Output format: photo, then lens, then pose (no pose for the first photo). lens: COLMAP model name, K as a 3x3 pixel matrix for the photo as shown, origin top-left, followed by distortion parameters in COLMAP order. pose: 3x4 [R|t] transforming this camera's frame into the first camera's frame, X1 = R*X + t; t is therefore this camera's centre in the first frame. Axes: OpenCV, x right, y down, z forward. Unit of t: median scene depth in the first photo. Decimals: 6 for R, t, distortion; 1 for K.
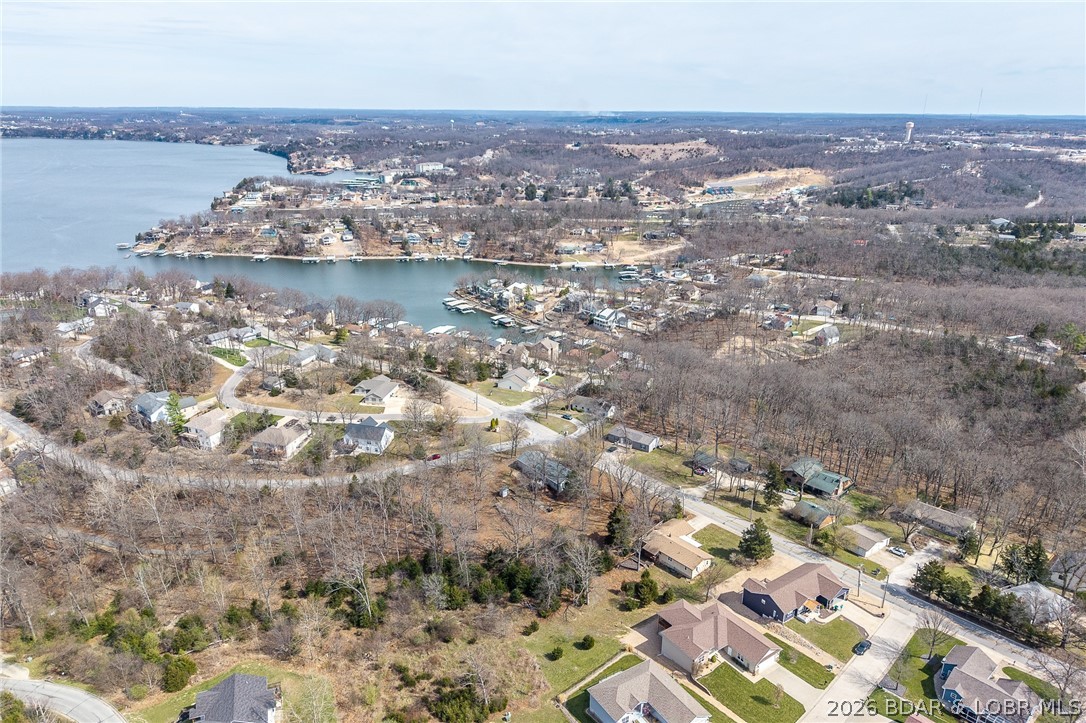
lens RADIAL K [[732.2, 0, 543.0], [0, 732.2, 361.5], [0, 0, 1]] dist [0.017783, -0.024226]
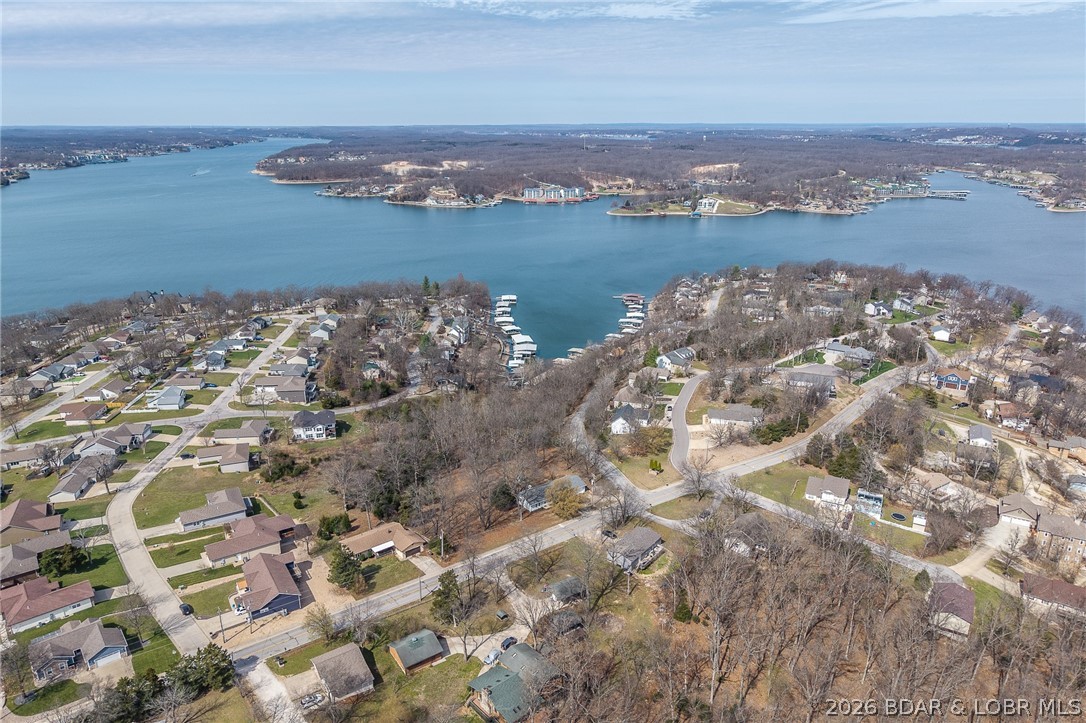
lens RADIAL K [[732.2, 0, 543.0], [0, 732.2, 361.5], [0, 0, 1]] dist [0.017783, -0.024226]
pose [[-0.032082, 0.298968, -0.953724, 0.203060], [-0.318851, 0.901295, 0.293258, -0.068904], [0.947262, 0.313505, 0.066411, 0.193280]]
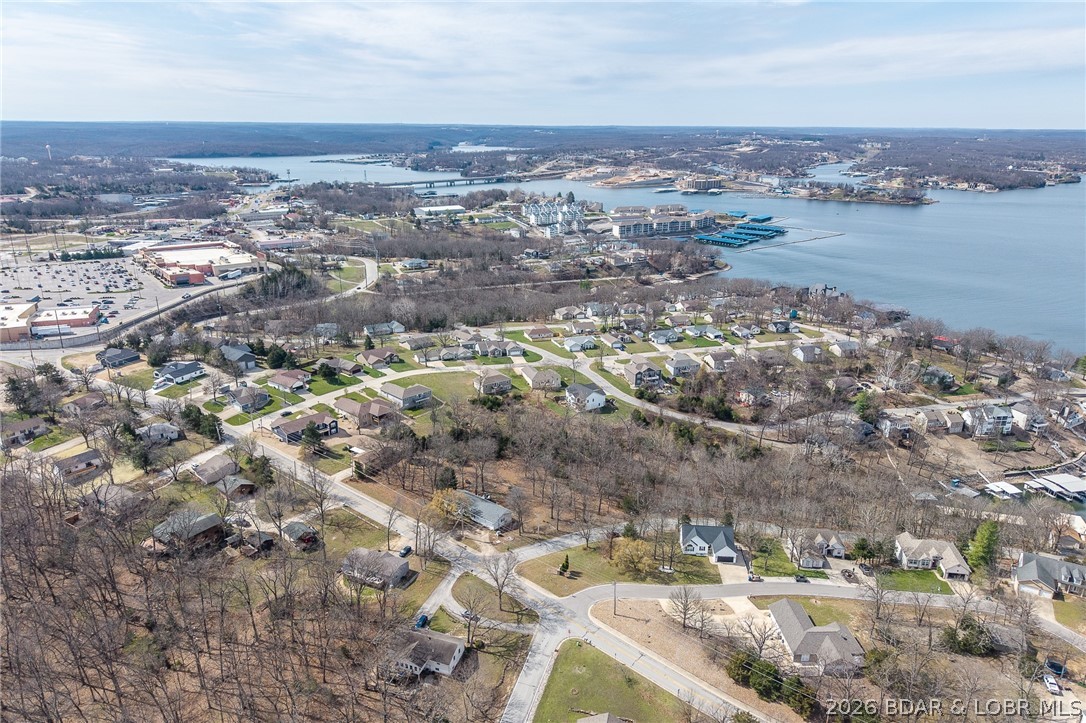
lens RADIAL K [[732.2, 0, 543.0], [0, 732.2, 361.5], [0, 0, 1]] dist [0.017783, -0.024226]
pose [[-0.979639, 0.048963, -0.194704, 0.021366], [-0.076394, 0.805941, 0.587046, -0.133190], [0.185663, 0.589967, -0.785791, 0.373841]]
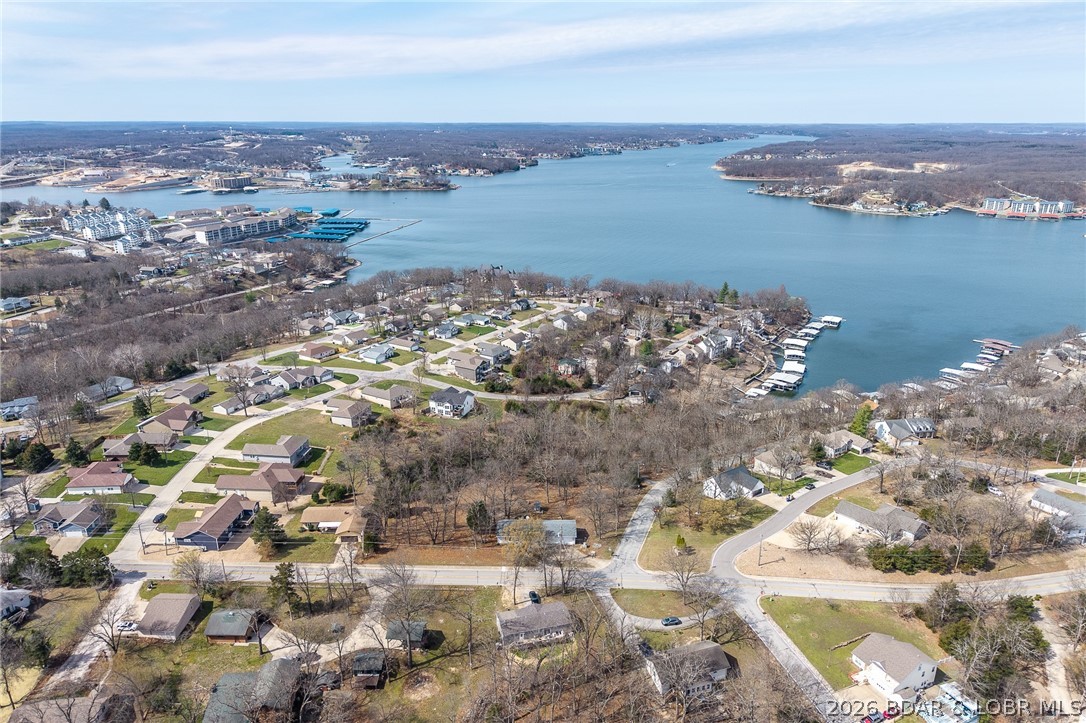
lens RADIAL K [[732.2, 0, 543.0], [0, 732.2, 361.5], [0, 0, 1]] dist [0.017783, -0.024226]
pose [[-0.628310, 0.232181, -0.742508, 0.136074], [-0.255374, 0.839985, 0.478759, -0.101245], [0.734854, 0.490426, -0.468478, 0.294348]]
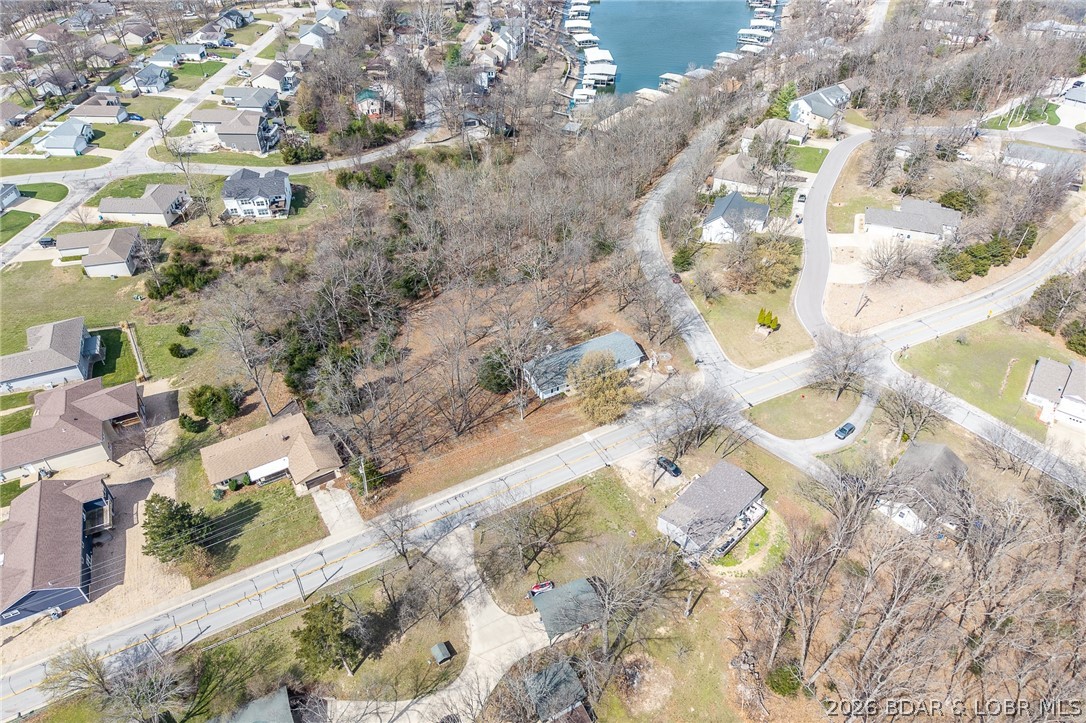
lens RADIAL K [[732.2, 0, 543.0], [0, 732.2, 361.5], [0, 0, 1]] dist [0.017783, -0.024226]
pose [[-0.169050, 0.624828, -0.762242, 0.103666], [-0.313968, 0.698945, 0.642573, -0.051380], [0.934262, 0.347947, 0.078019, 0.205974]]
